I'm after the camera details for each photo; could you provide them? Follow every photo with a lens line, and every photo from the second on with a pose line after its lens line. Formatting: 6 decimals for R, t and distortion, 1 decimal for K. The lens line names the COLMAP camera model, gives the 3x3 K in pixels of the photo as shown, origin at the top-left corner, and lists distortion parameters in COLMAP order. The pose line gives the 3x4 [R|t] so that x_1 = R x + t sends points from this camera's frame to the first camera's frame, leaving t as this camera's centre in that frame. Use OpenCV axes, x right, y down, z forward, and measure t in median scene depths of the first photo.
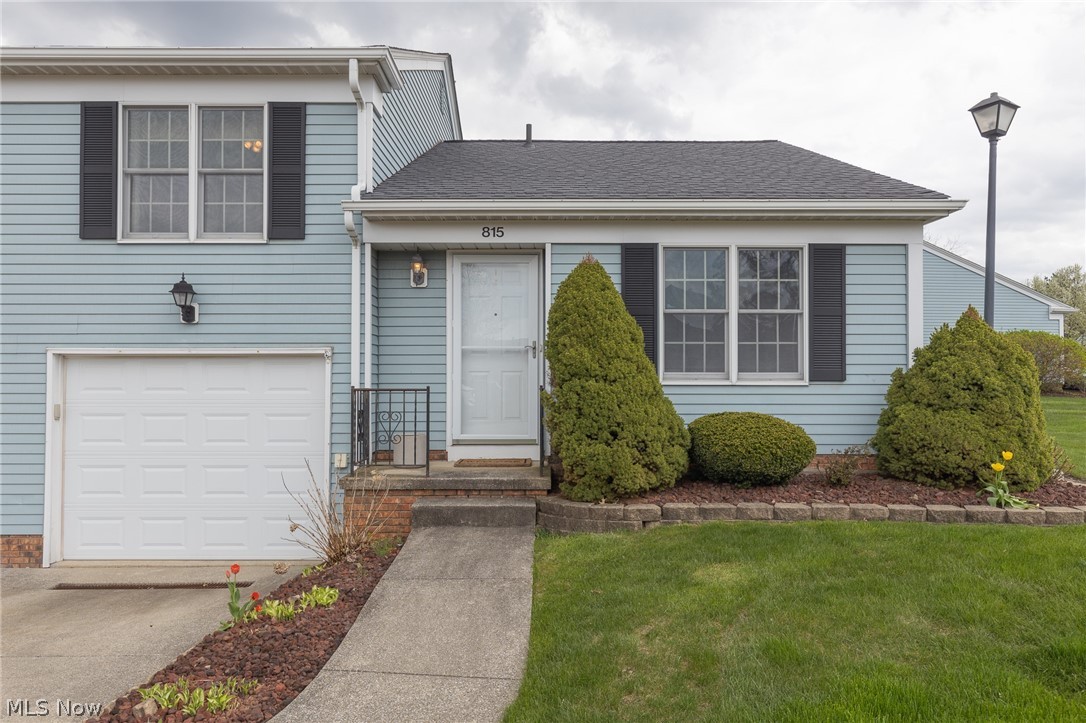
lens RADIAL K [[767.7, 0, 544.8], [0, 767.7, 360.5], [0, 0, 1]] dist [0.004858, -0.003585]
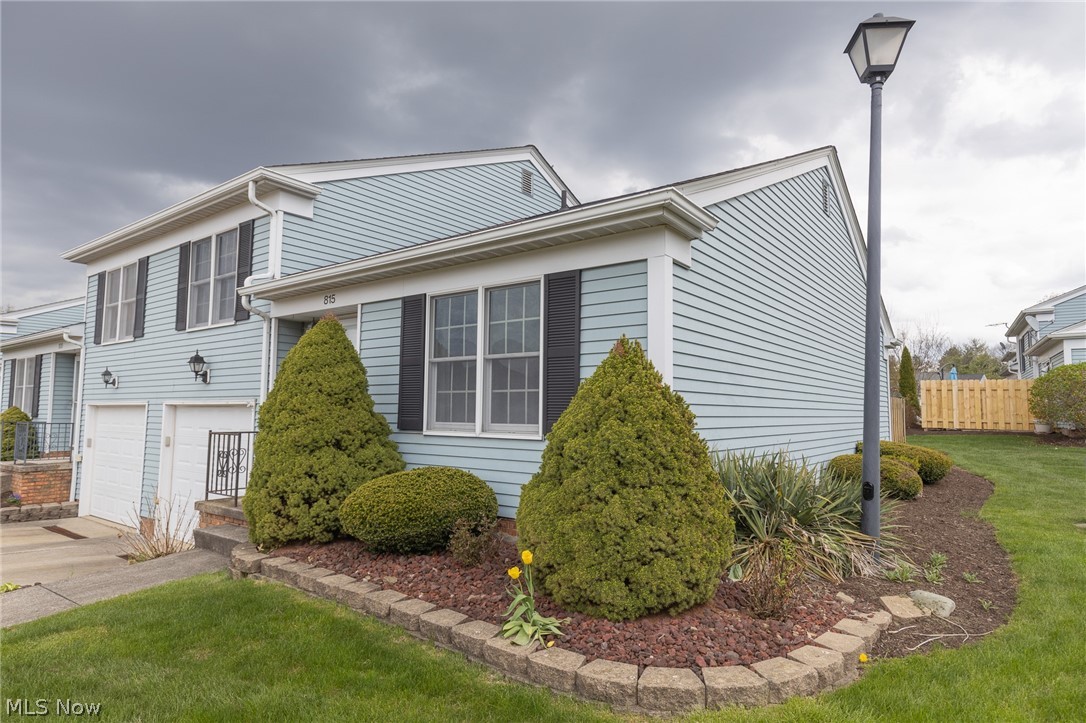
lens RADIAL K [[614.9, 0, 542.6], [0, 614.9, 366.0], [0, 0, 1]] dist [0.003573, -0.002314]
pose [[0.792934, -0.038940, -0.608062, 0.752480], [-0.002028, 0.997781, -0.066543, -0.005029], [0.609304, 0.053998, 0.791096, 0.462186]]
